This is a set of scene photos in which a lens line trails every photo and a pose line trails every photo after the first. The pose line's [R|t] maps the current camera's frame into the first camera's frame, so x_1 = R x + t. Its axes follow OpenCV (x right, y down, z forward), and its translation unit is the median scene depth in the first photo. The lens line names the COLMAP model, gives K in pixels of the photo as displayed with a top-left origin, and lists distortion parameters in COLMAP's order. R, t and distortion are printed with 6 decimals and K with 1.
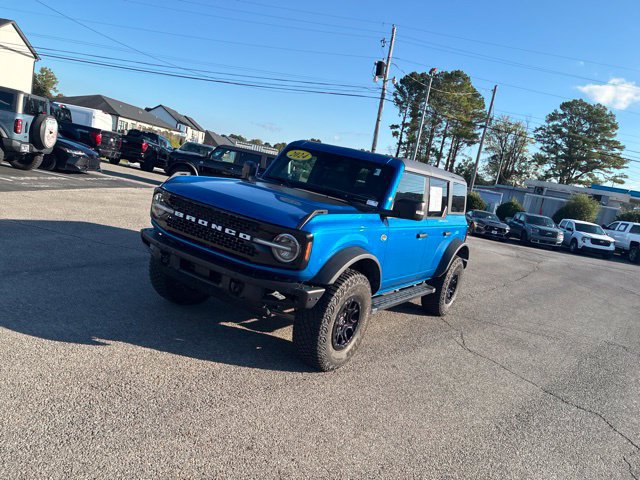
lens RADIAL K [[484.7, 0, 323.9], [0, 484.7, 241.8], [0, 0, 1]] dist [0.053428, -0.069691]
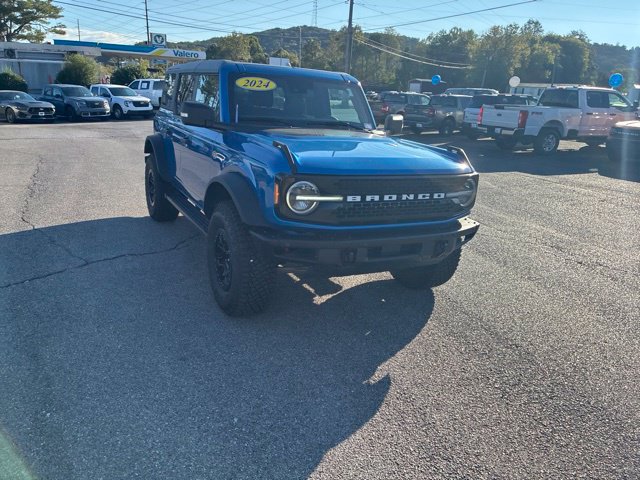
lens RADIAL K [[484.7, 0, 317.3], [0, 484.7, 245.3], [0, 0, 1]] dist [0.053428, -0.069691]
pose [[0.511424, -0.405462, 0.757658, -0.150957], [0.171074, 0.912077, 0.372624, -0.045979], [-0.842128, -0.060954, 0.535822, 0.098447]]
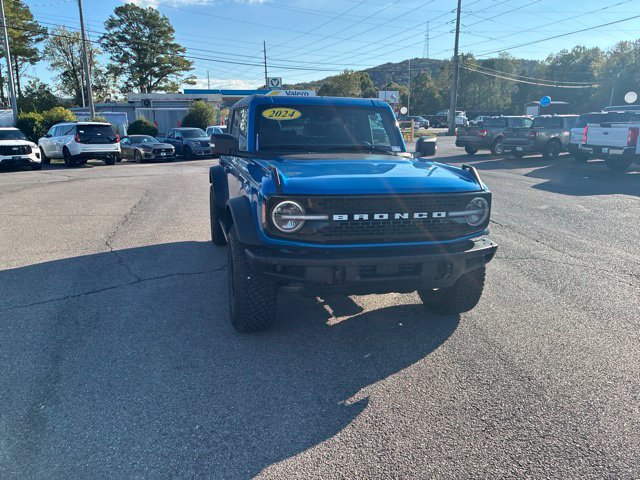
lens RADIAL K [[484.7, 0, 314.9], [0, 484.7, 237.2], [0, 0, 1]] dist [0.053428, -0.069691]
pose [[0.678255, -0.346289, 0.648115, -0.134893], [0.237081, 0.937956, 0.253045, -0.037546], [-0.695530, -0.017974, 0.718272, 0.071960]]
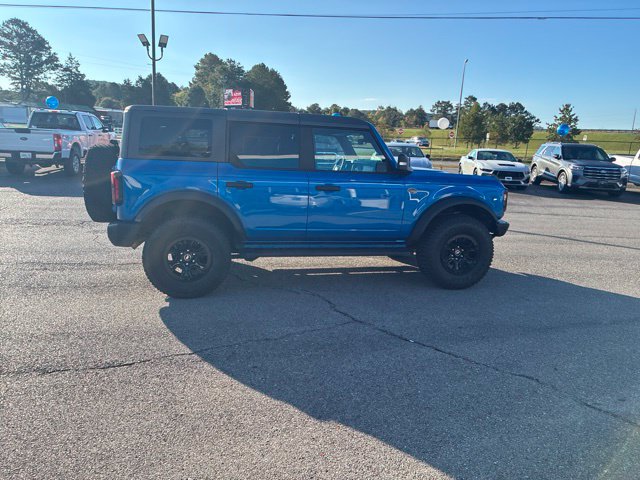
lens RADIAL K [[484.7, 0, 316.3], [0, 484.7, 234.4], [0, 0, 1]] dist [0.053428, -0.069691]
pose [[-0.677499, -0.345856, 0.649137, -0.152962], [-0.066578, 0.907764, 0.414164, -0.087583], [-0.732504, 0.237378, -0.638036, 0.383629]]
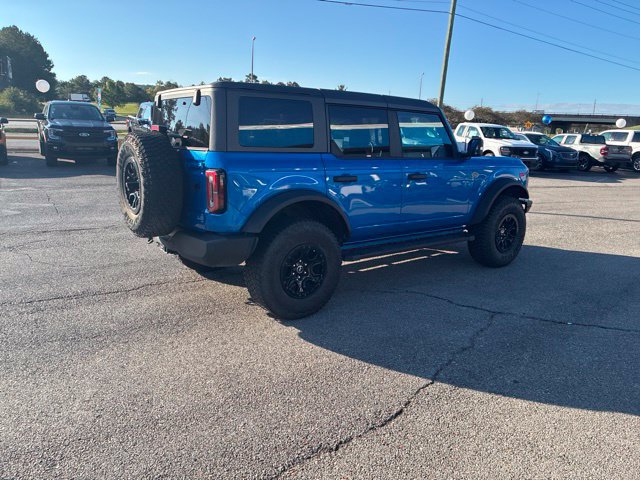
lens RADIAL K [[484.7, 0, 315.9], [0, 484.7, 241.2], [0, 0, 1]] dist [0.053428, -0.069691]
pose [[-0.910136, -0.296076, 0.289812, -0.043545], [-0.158181, 0.894840, 0.417421, -0.071565], [-0.382924, 0.334067, -0.861260, 0.432775]]
